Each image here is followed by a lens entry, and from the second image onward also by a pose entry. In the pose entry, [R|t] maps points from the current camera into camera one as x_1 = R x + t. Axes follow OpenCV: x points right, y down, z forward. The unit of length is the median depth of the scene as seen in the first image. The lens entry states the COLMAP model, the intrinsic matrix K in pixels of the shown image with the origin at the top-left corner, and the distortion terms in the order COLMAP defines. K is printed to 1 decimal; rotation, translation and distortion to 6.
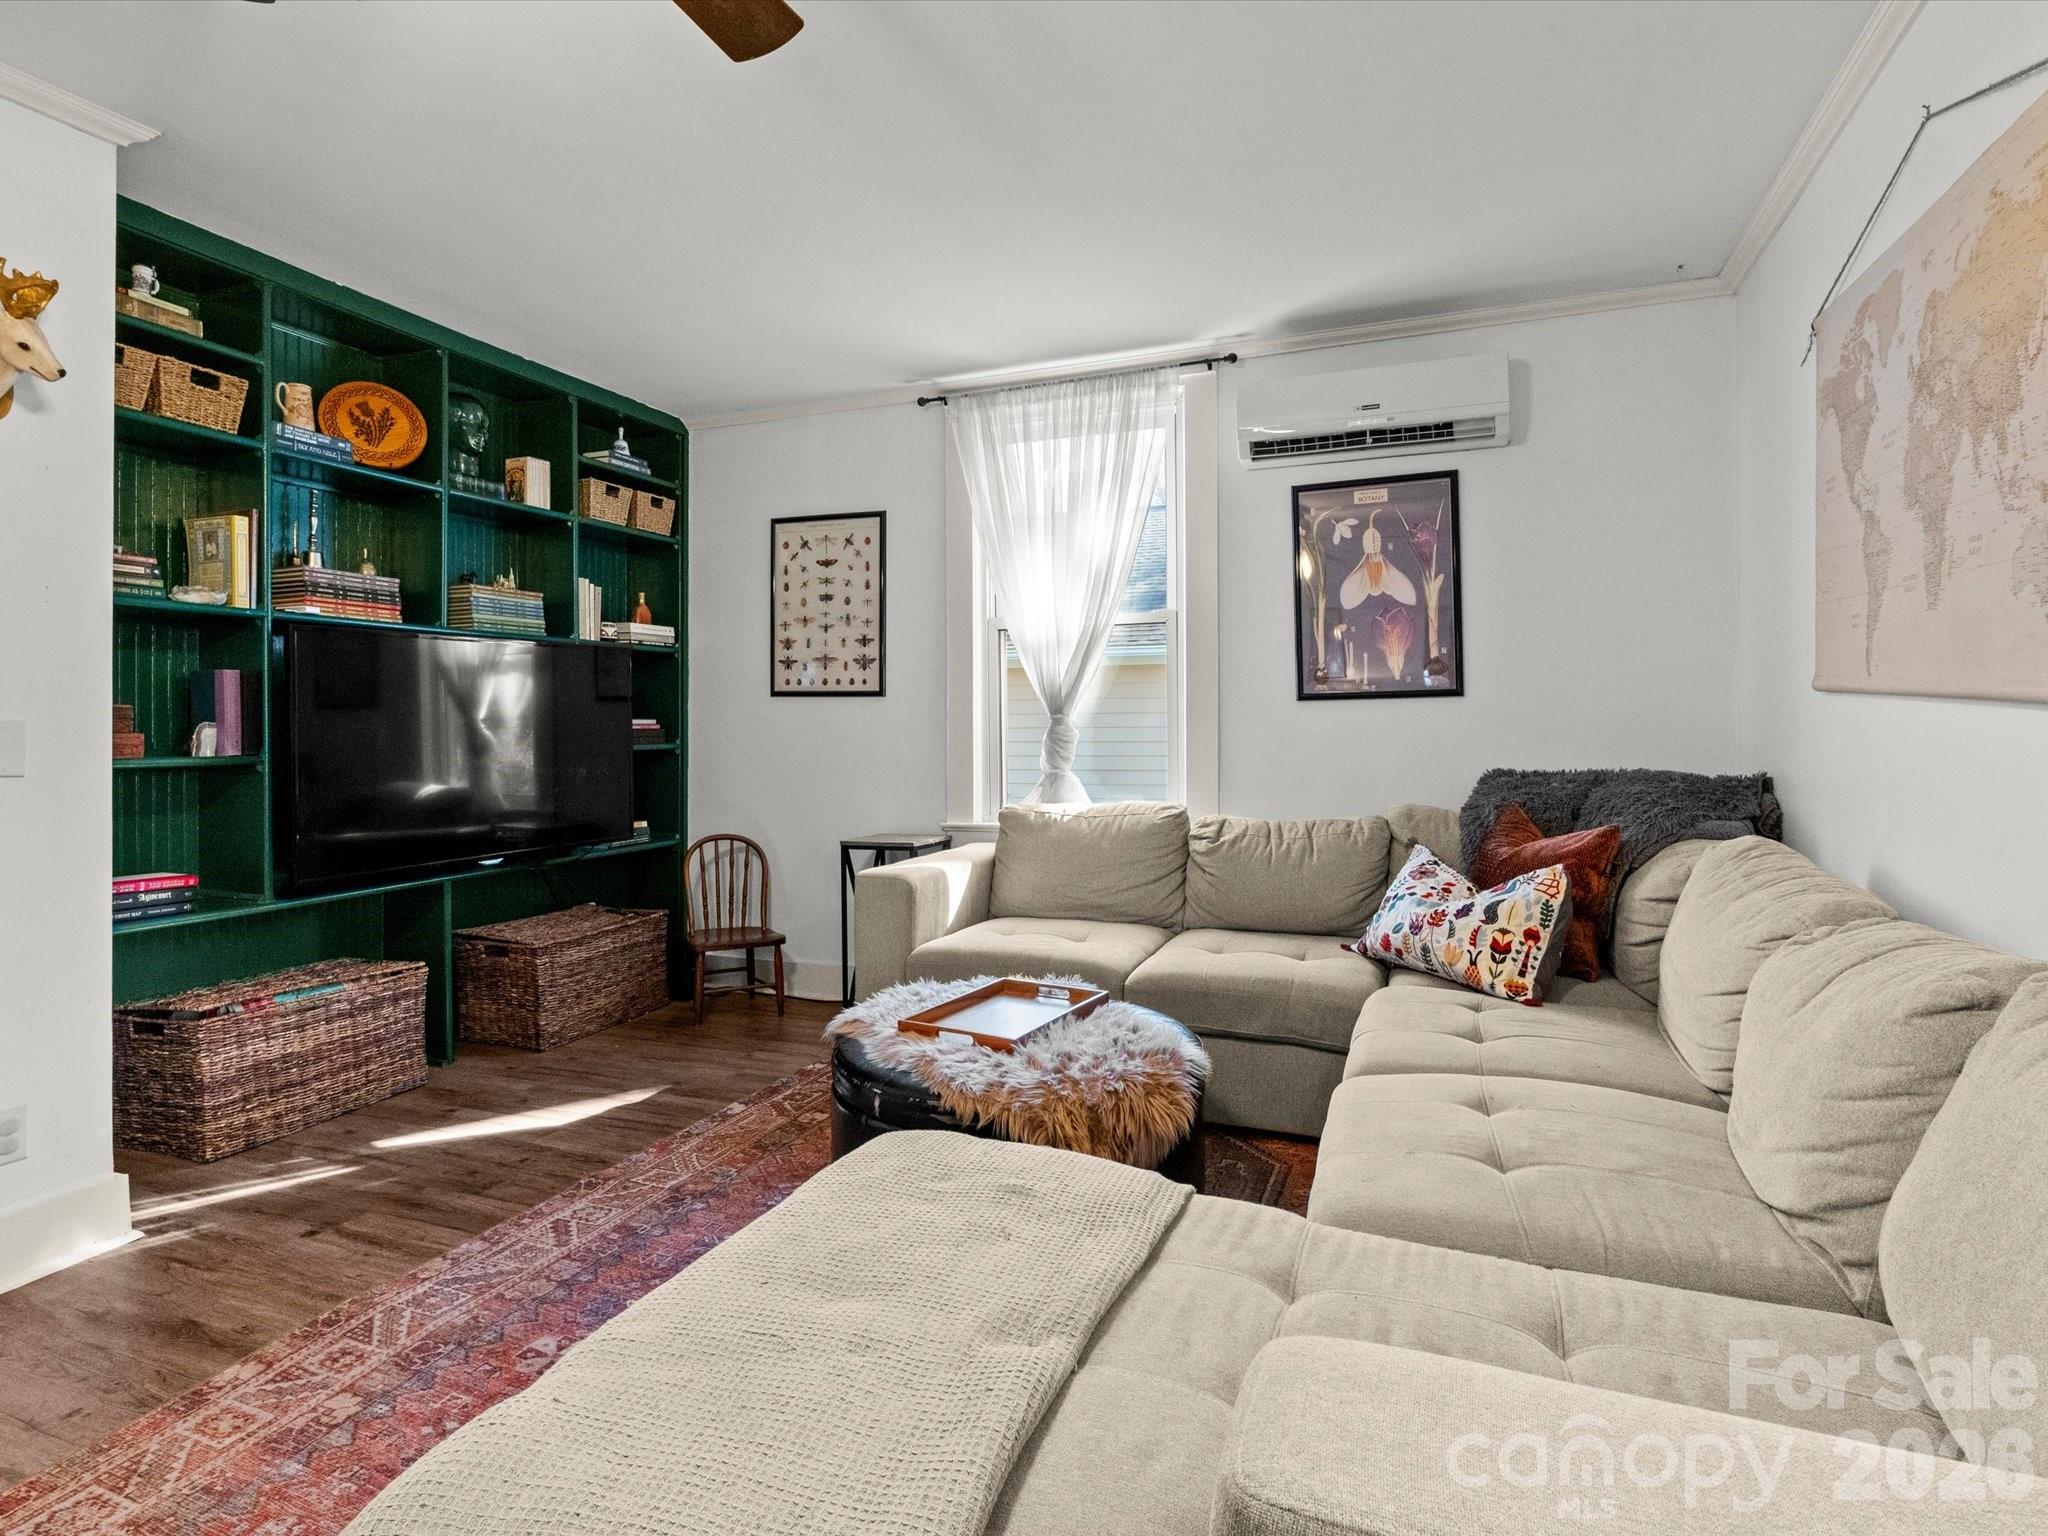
lens RADIAL K [[1077.7, 0, 1029.7], [0, 1077.7, 710.1], [0, 0, 1]] dist [-0.005601, -0.001472]
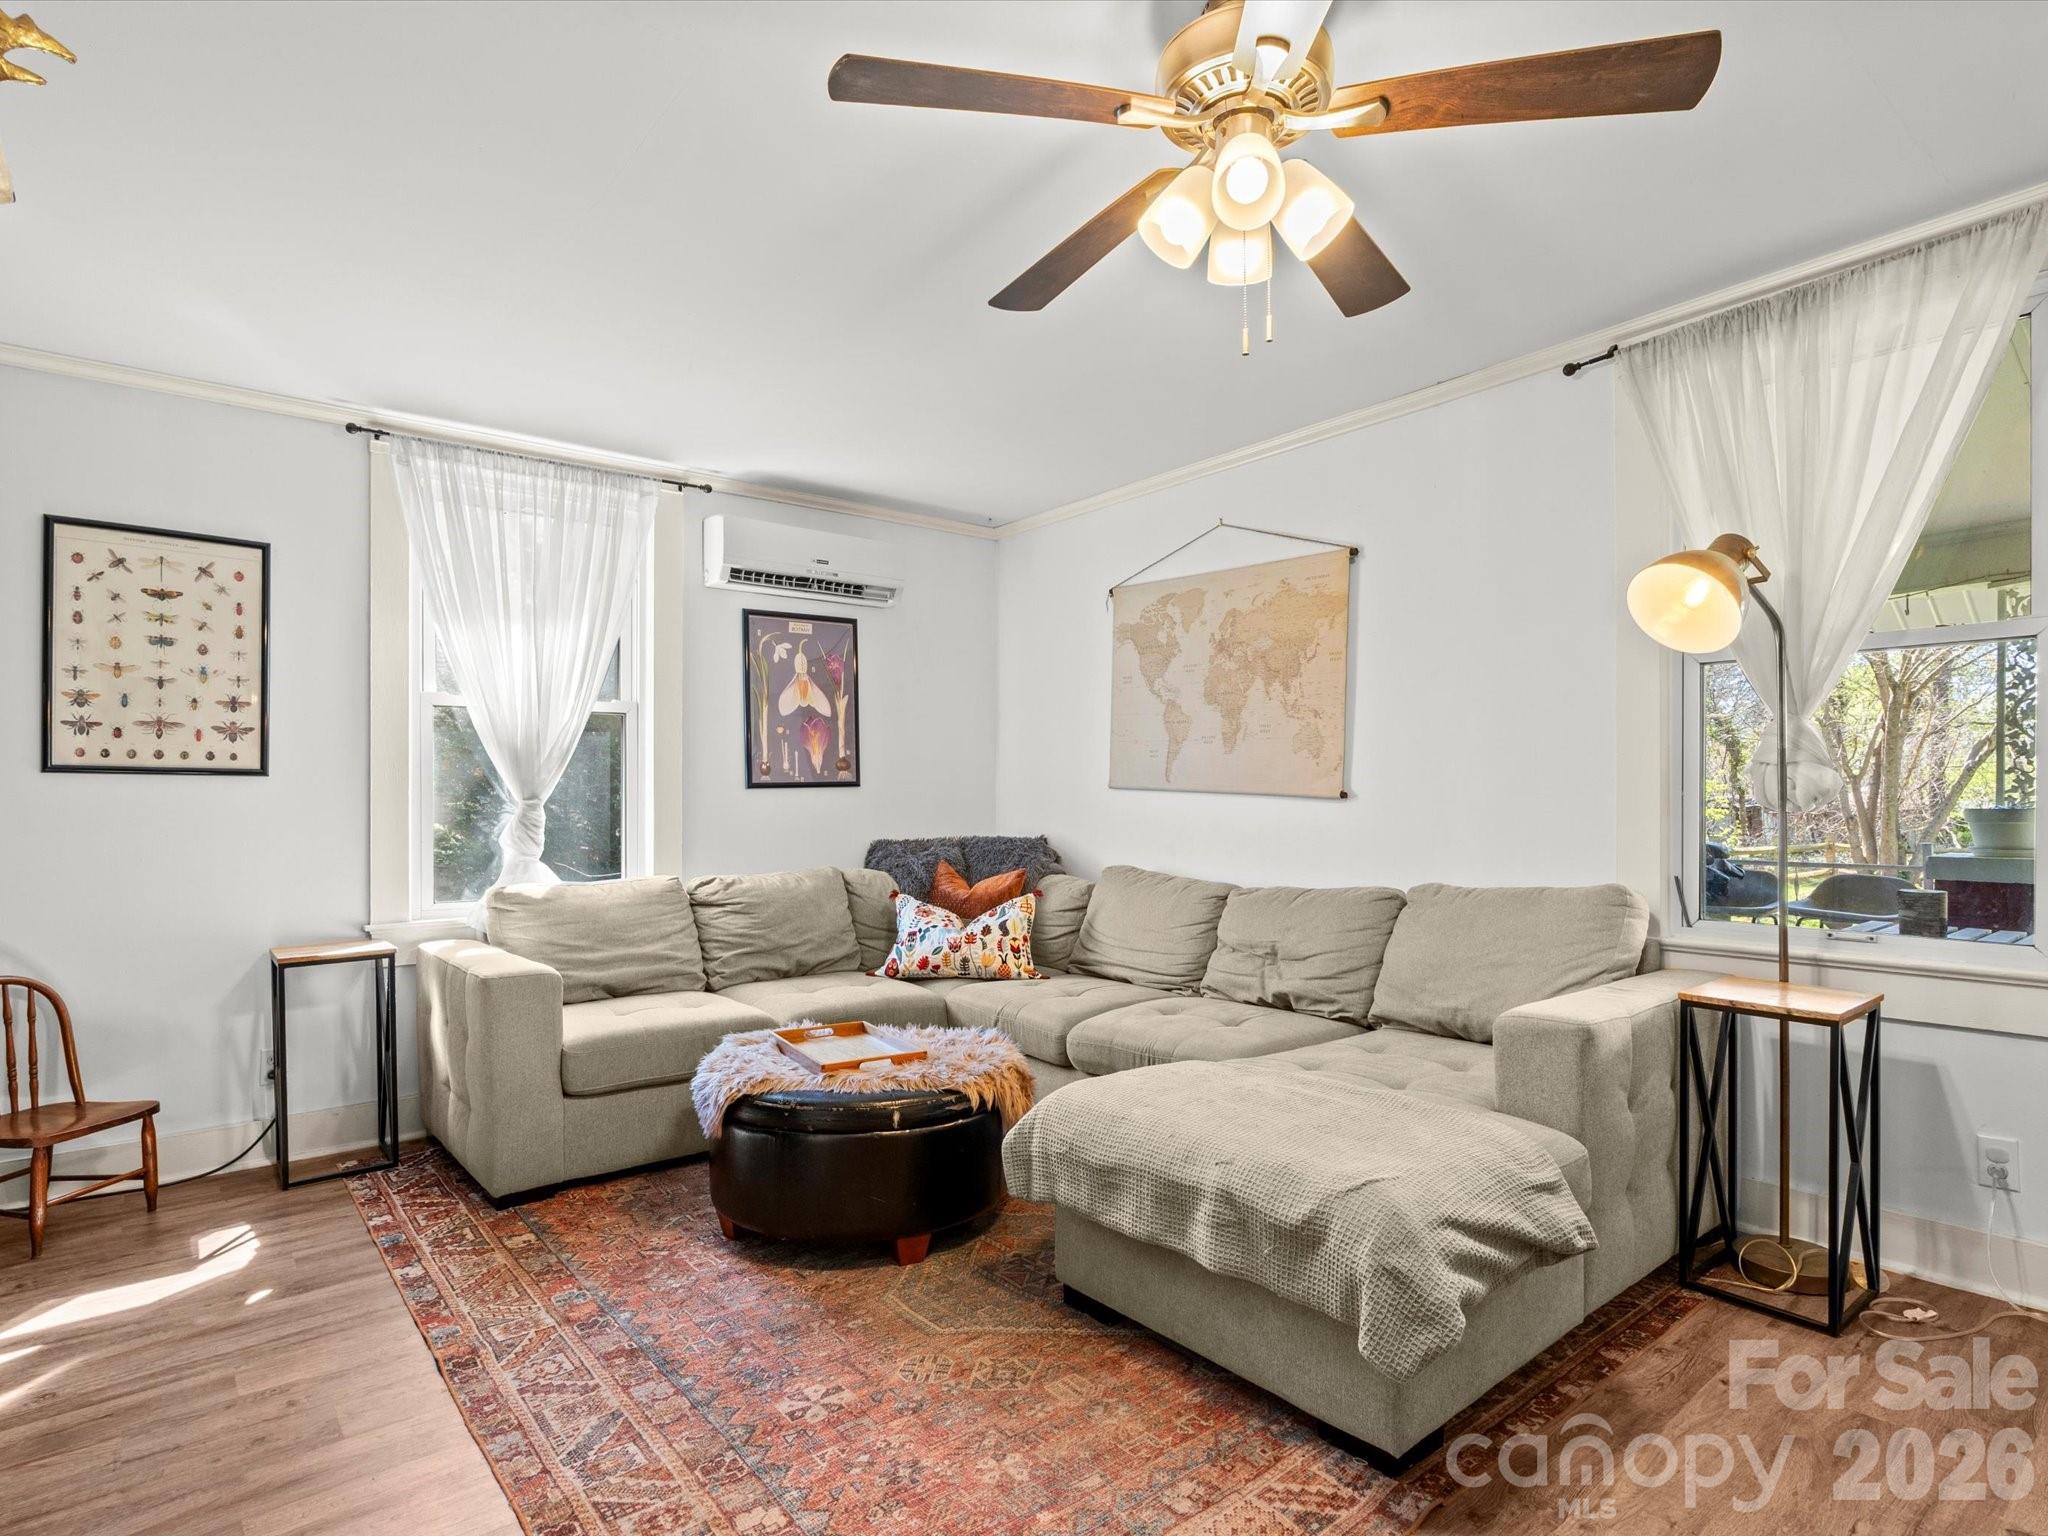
lens RADIAL K [[1077.7, 0, 1022.7], [0, 1077.7, 781.1], [0, 0, 1]] dist [-0.005601, -0.001472]
pose [[0.496151, 0.016205, 0.868085, -0.646829], [-0.007688, 0.999869, -0.014271, -0.002468], [-0.868202, 0.000407, 0.496211, 0.144469]]
